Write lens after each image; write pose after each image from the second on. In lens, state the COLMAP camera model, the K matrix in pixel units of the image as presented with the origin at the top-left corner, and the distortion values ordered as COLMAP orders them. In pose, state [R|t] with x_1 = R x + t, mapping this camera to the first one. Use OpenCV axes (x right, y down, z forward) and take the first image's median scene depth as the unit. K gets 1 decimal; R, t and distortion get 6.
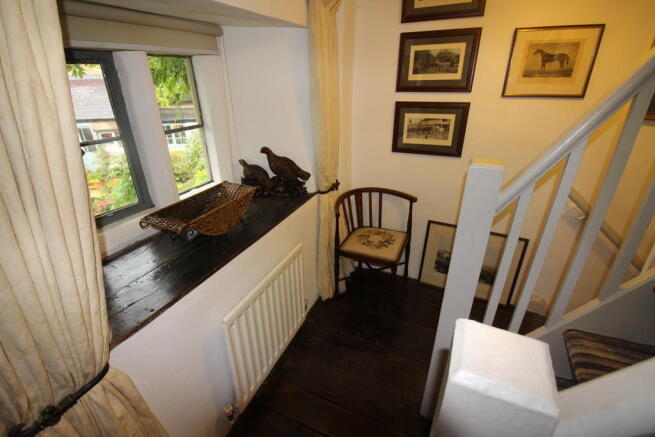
lens RADIAL K [[309.0, 0, 325.5], [0, 309.0, 219.5], [0, 0, 1]] dist [-0.007768, -0.000120]
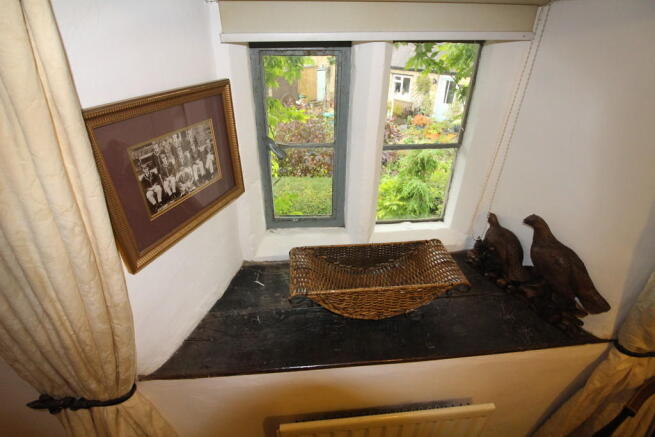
lens RADIAL K [[309.0, 0, 326.4], [0, 309.0, 214.7], [0, 0, 1]] dist [-0.007768, -0.000120]
pose [[0.491073, 0.467529, -0.735026, 0.015589], [-0.388445, 0.872765, 0.295619, -0.245766], [0.779716, 0.140347, 0.610201, 0.370318]]
